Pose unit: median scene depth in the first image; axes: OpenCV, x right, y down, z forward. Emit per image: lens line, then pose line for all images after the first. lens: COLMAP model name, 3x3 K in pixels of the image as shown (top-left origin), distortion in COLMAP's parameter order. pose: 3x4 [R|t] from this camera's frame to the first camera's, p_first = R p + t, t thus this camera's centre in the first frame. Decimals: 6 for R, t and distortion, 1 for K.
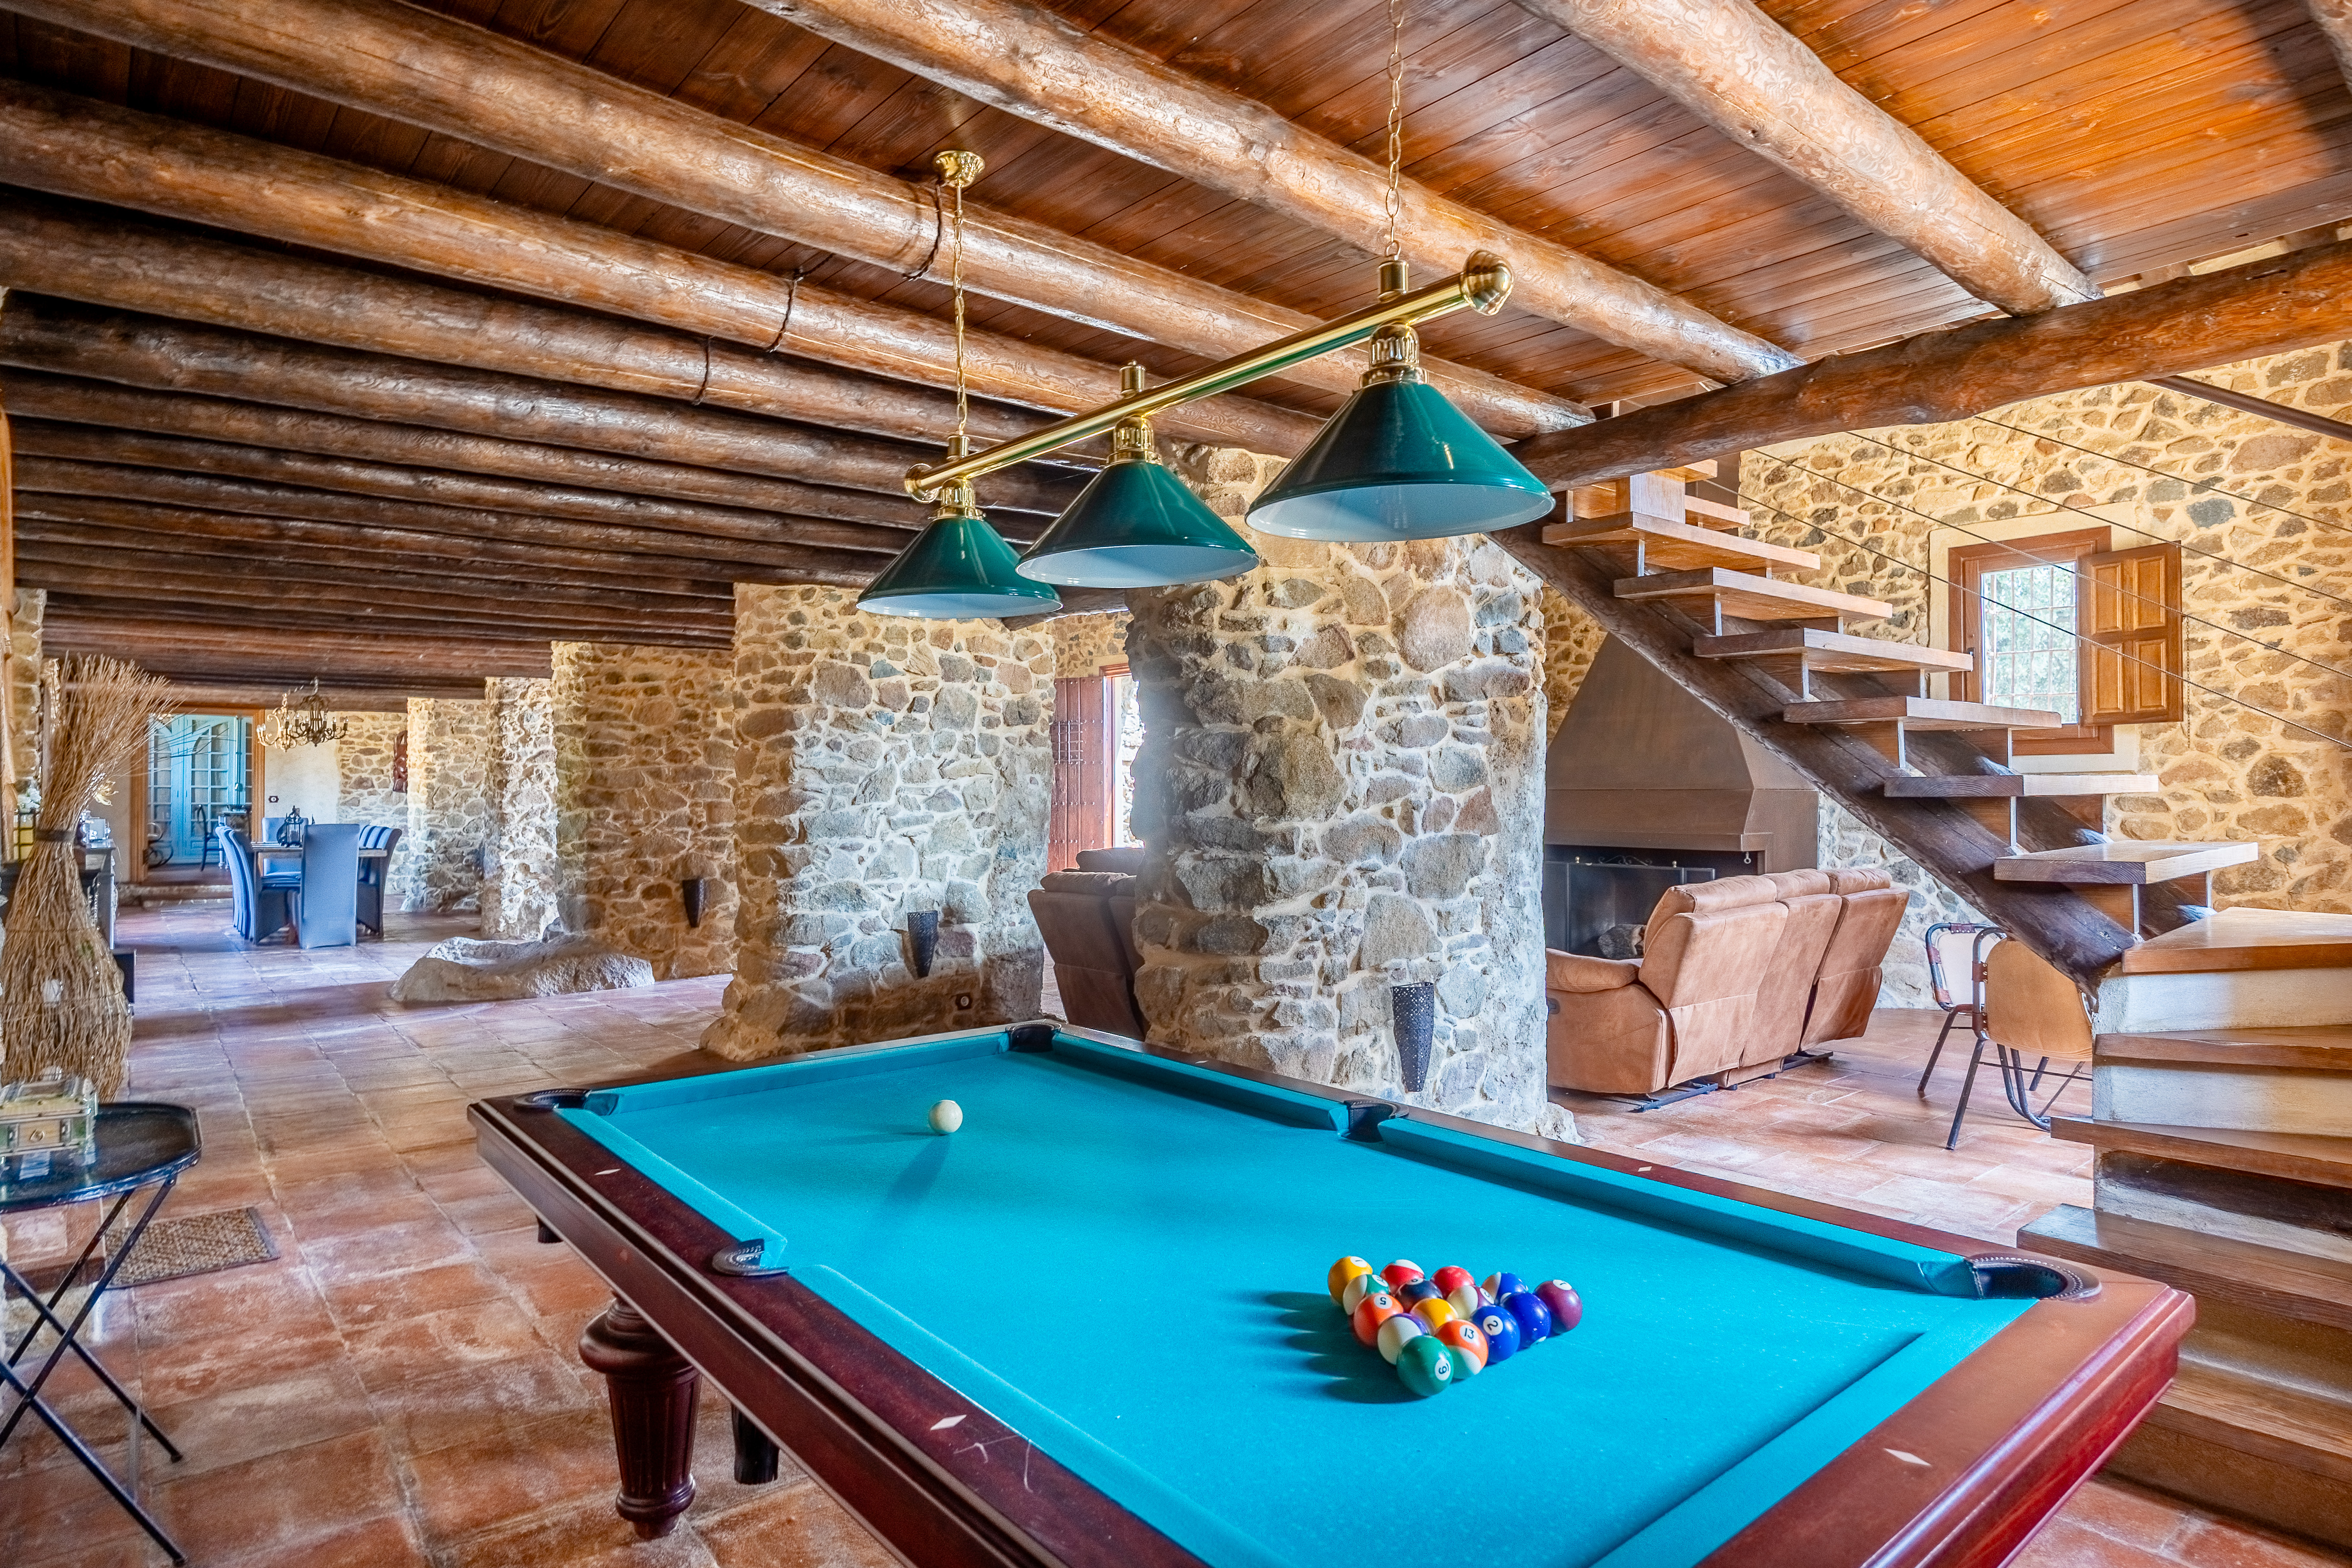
lens RADIAL K [[1303.6, 0, 1177.4], [0, 1303.6, 784.5], [0, 0, 1]] dist [-0.005824, 0.000127]
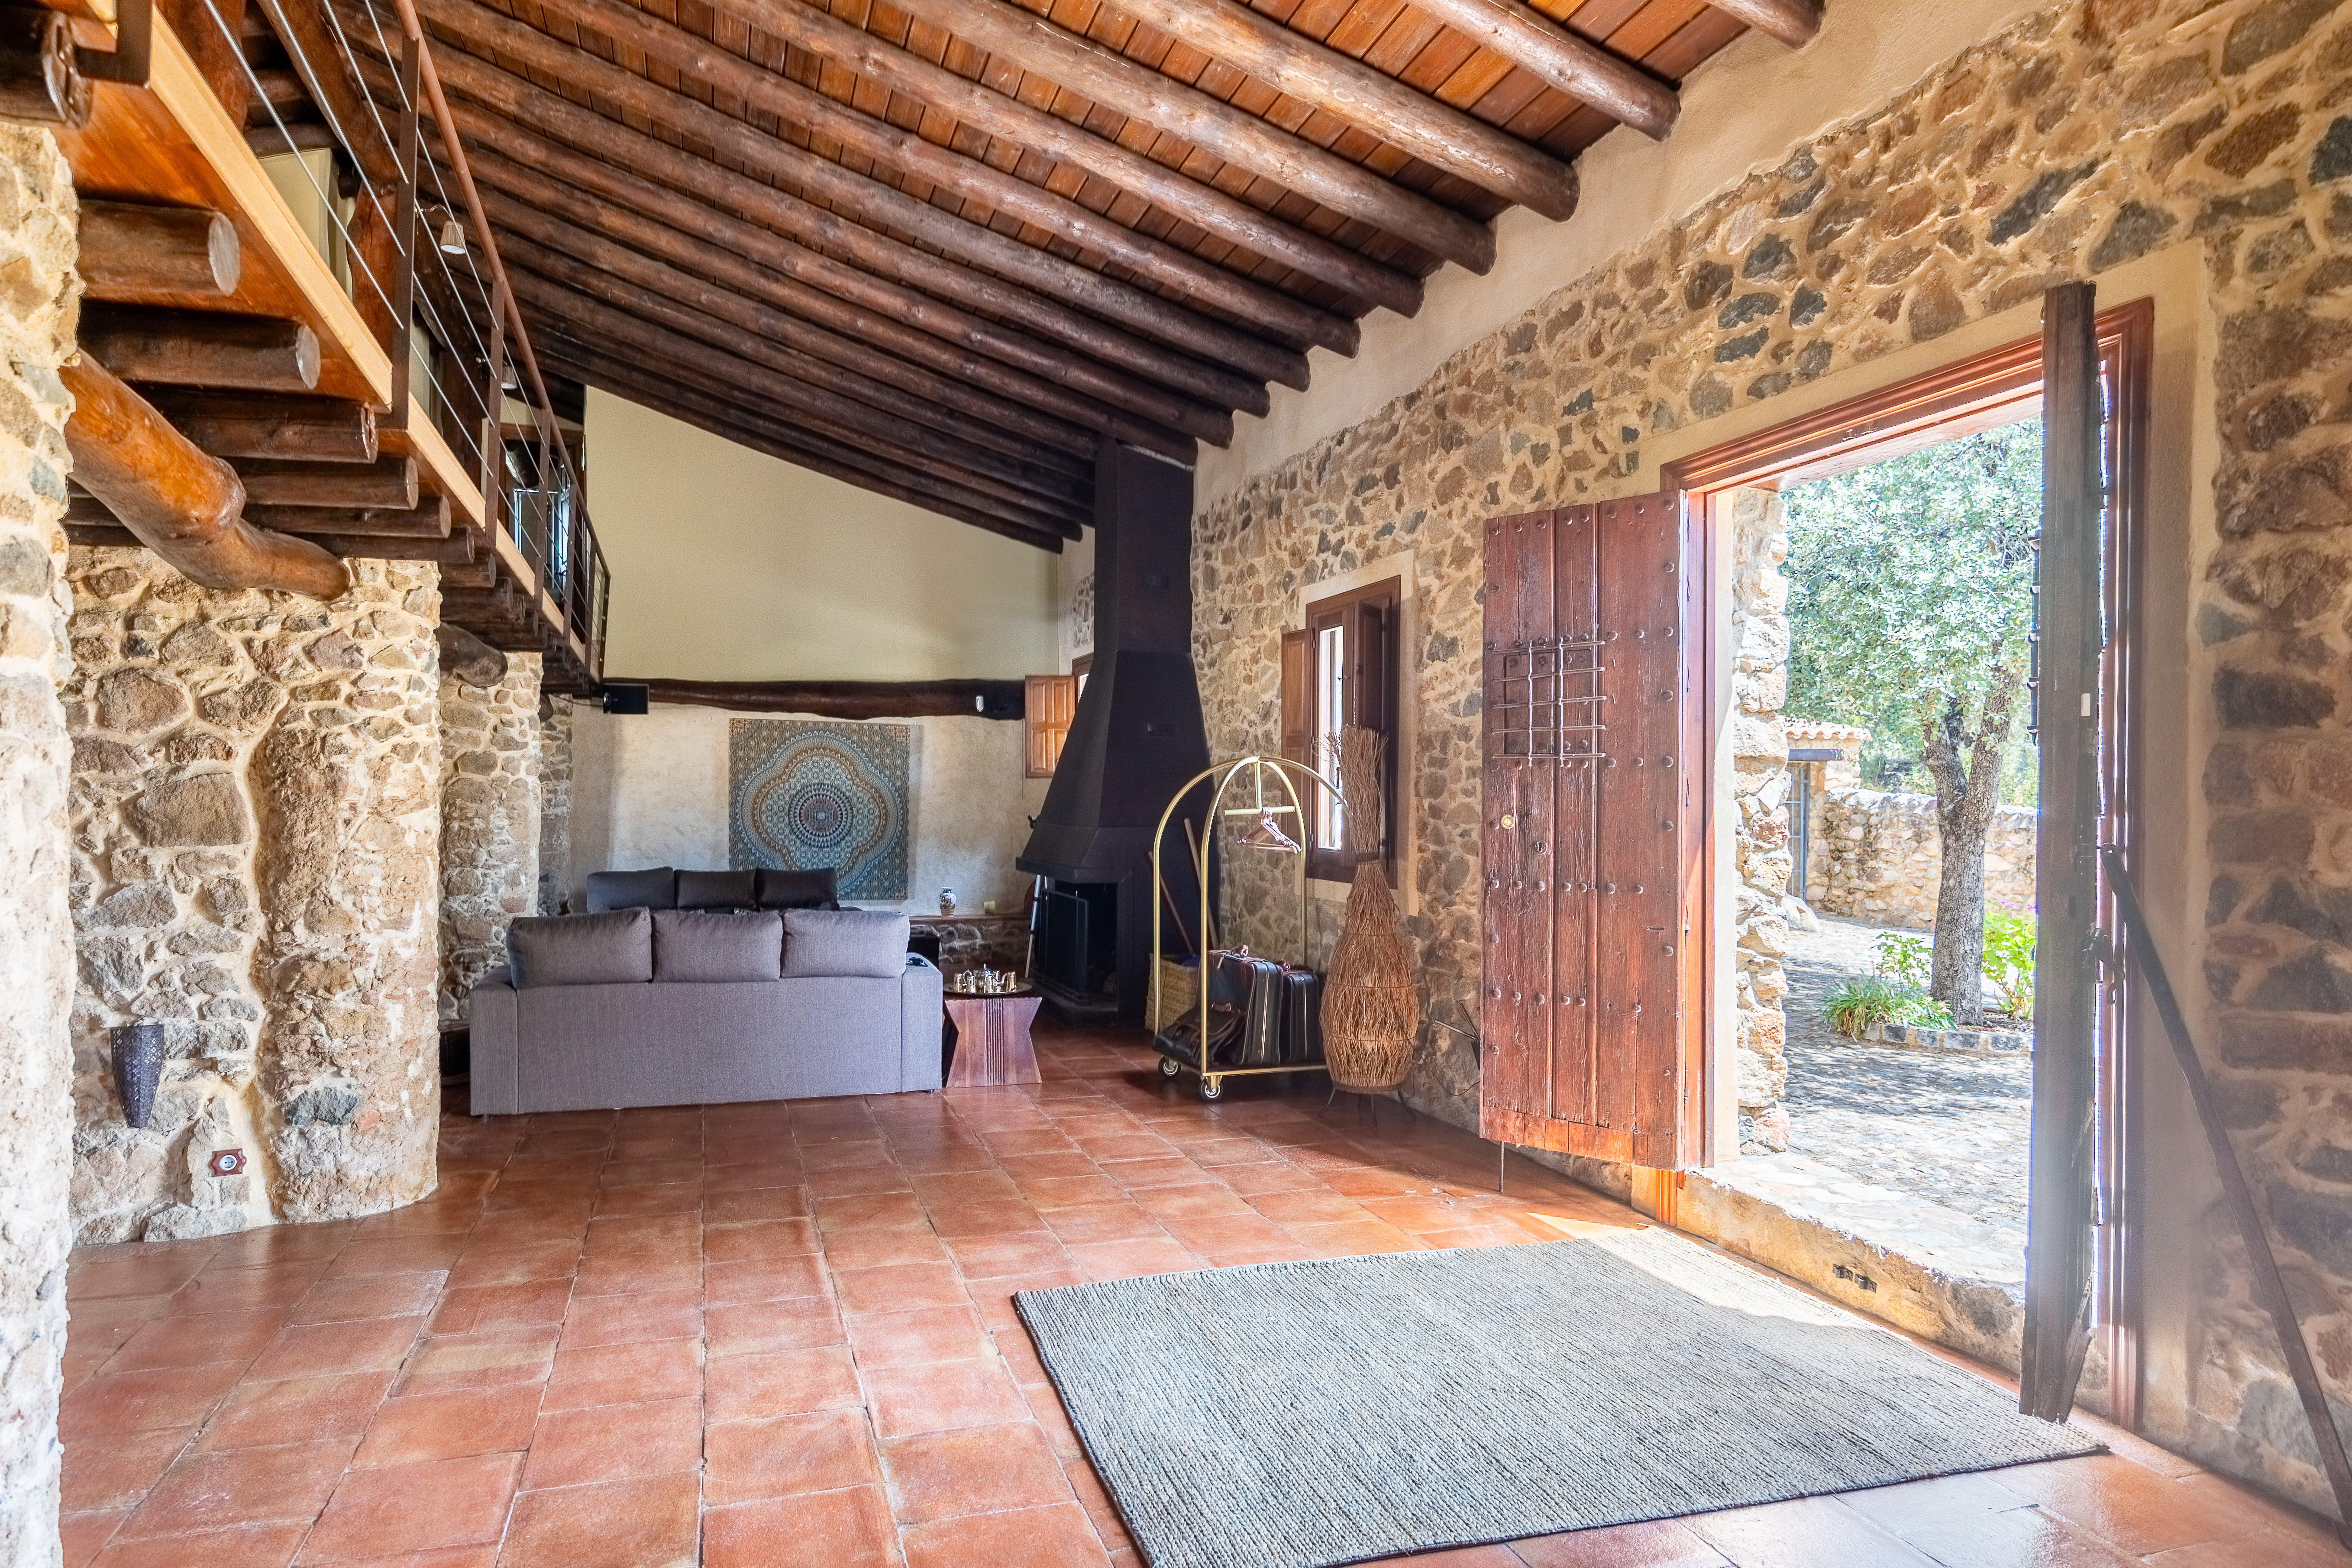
lens RADIAL K [[1303.6, 0, 1175.7], [0, 1303.6, 798.4], [0, 0, 1]] dist [-0.005824, 0.000127]
pose [[0.943842, 0.004749, -0.330362, -0.128567], [-0.003030, 0.999979, 0.005720, -0.018135], [0.330382, -0.004398, 0.943837, 1.261078]]
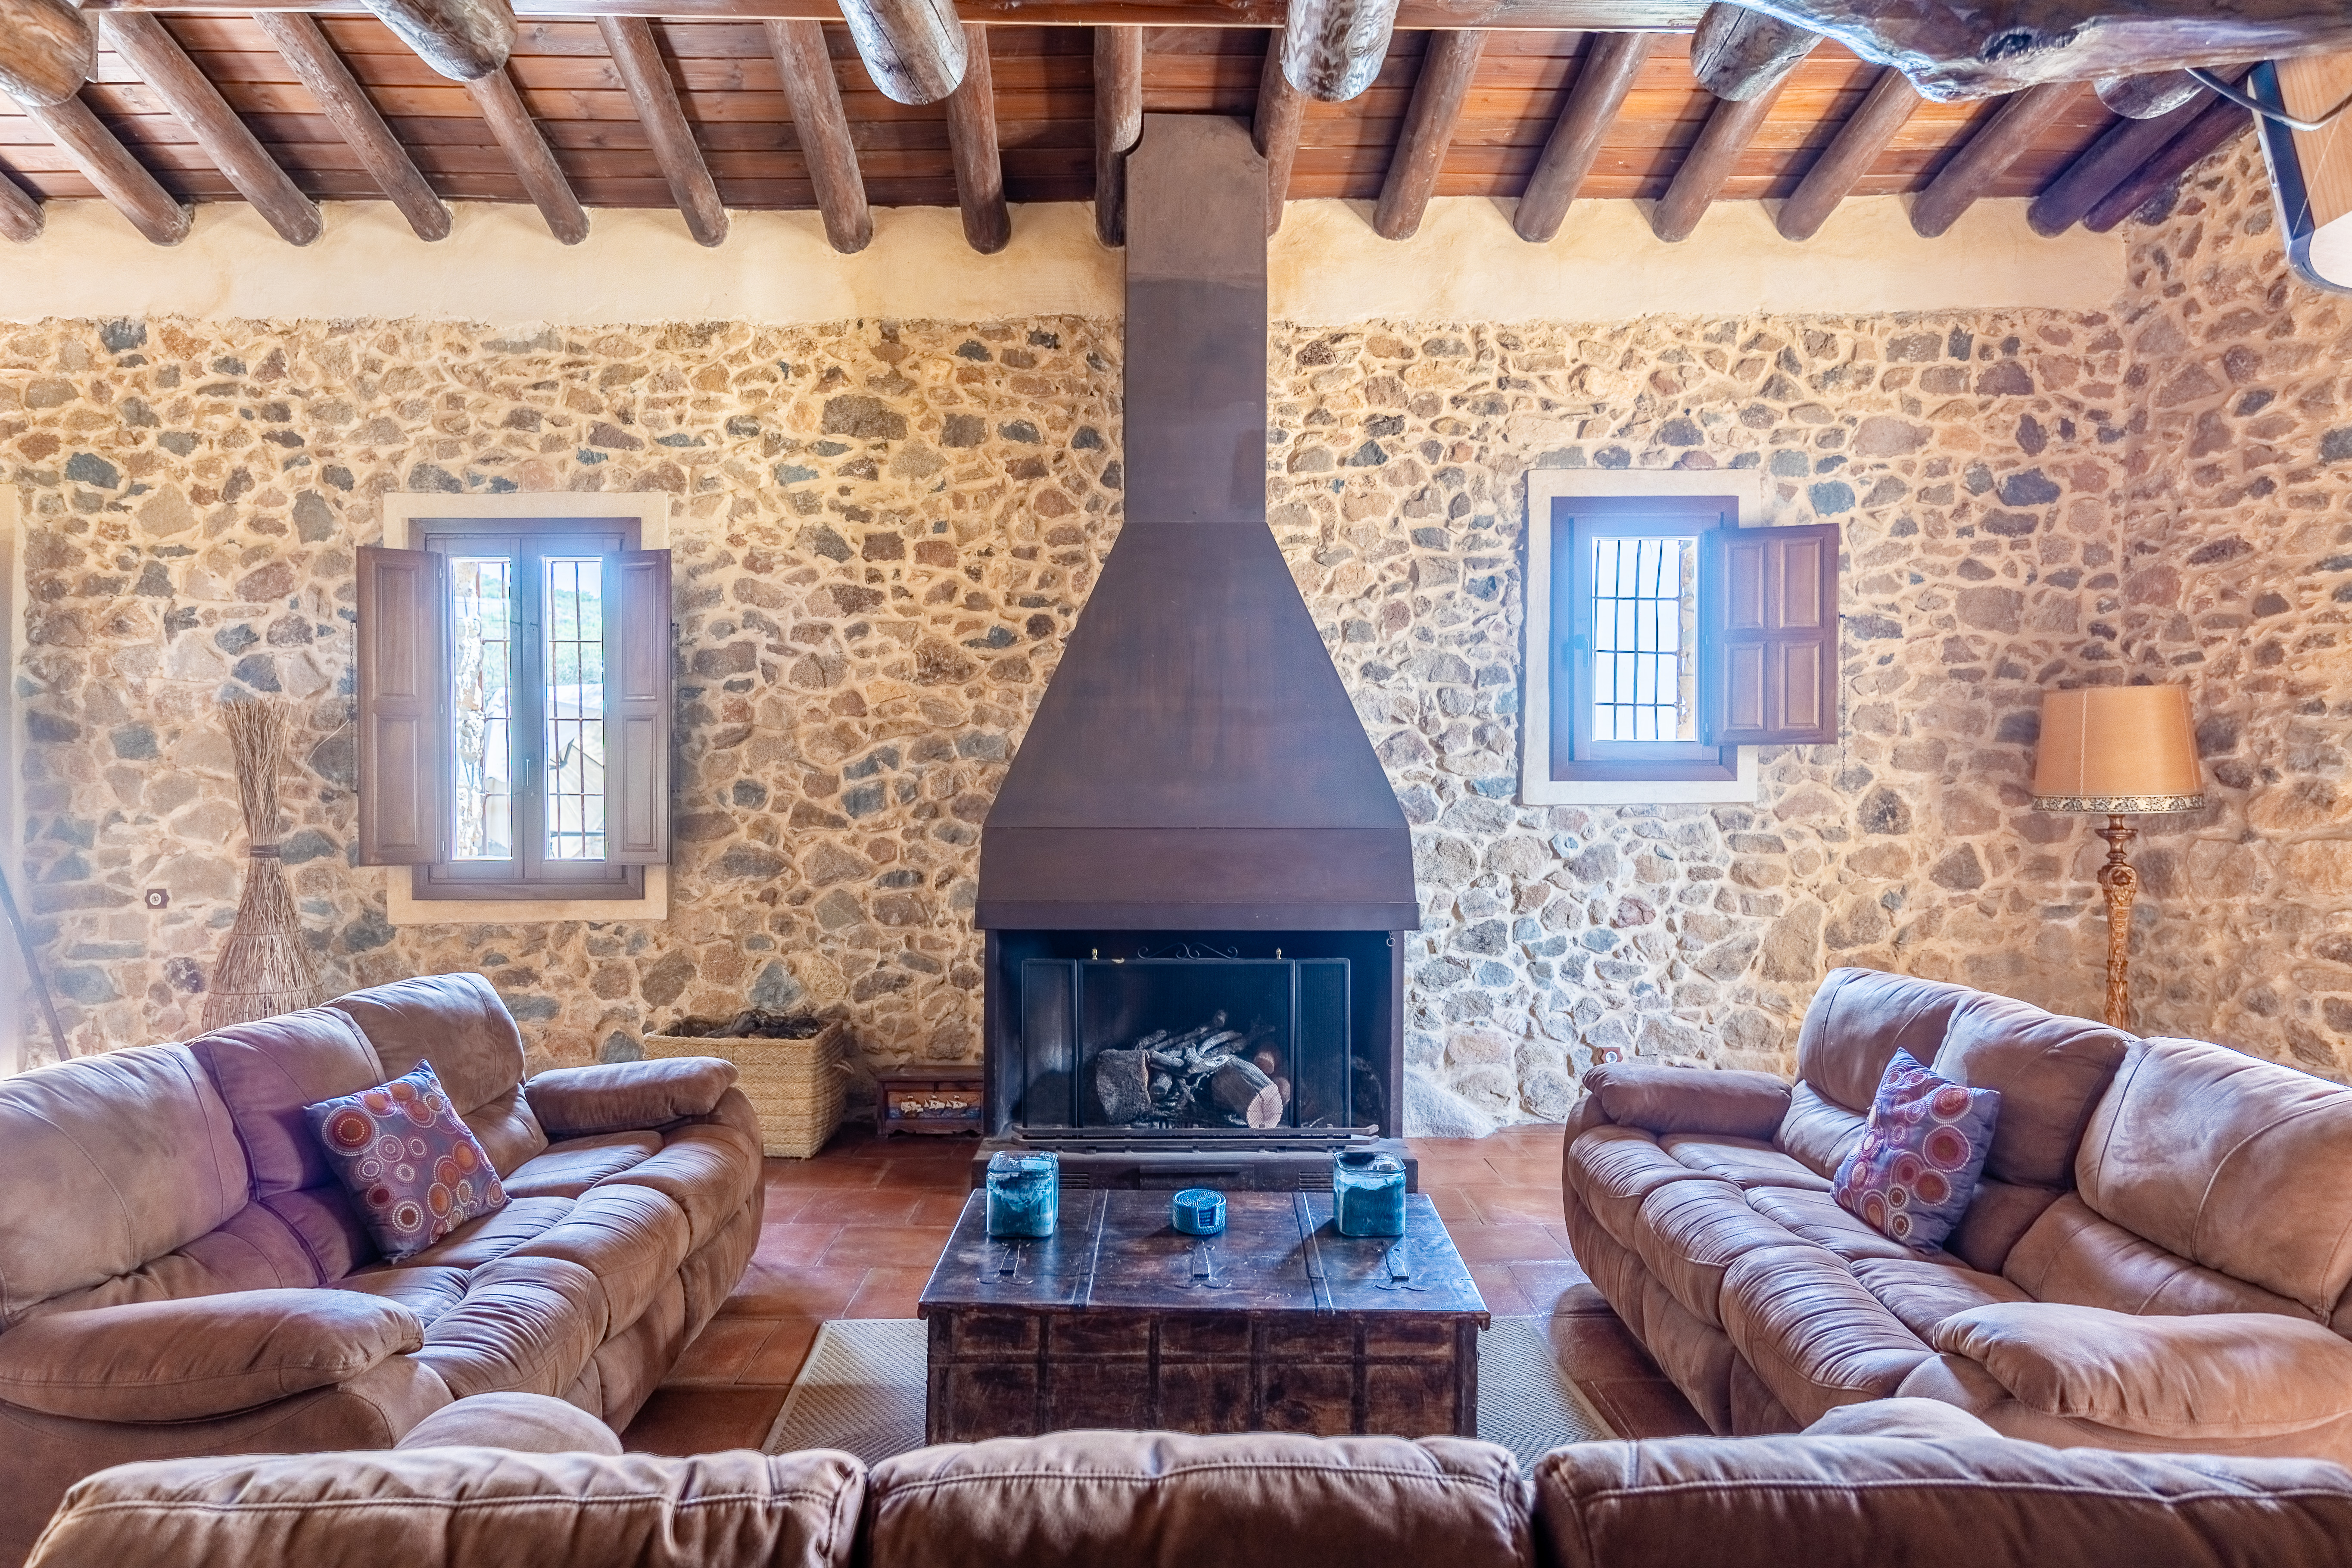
lens RADIAL K [[1303.6, 0, 1176.7], [0, 1303.6, 800.2], [0, 0, 1]] dist [-0.005824, 0.000127]
pose [[0.637508, -0.004754, 0.770429, -0.117660], [-0.008325, 0.999880, 0.013058, -0.018757], [-0.770399, -0.014739, 0.637392, 0.725022]]
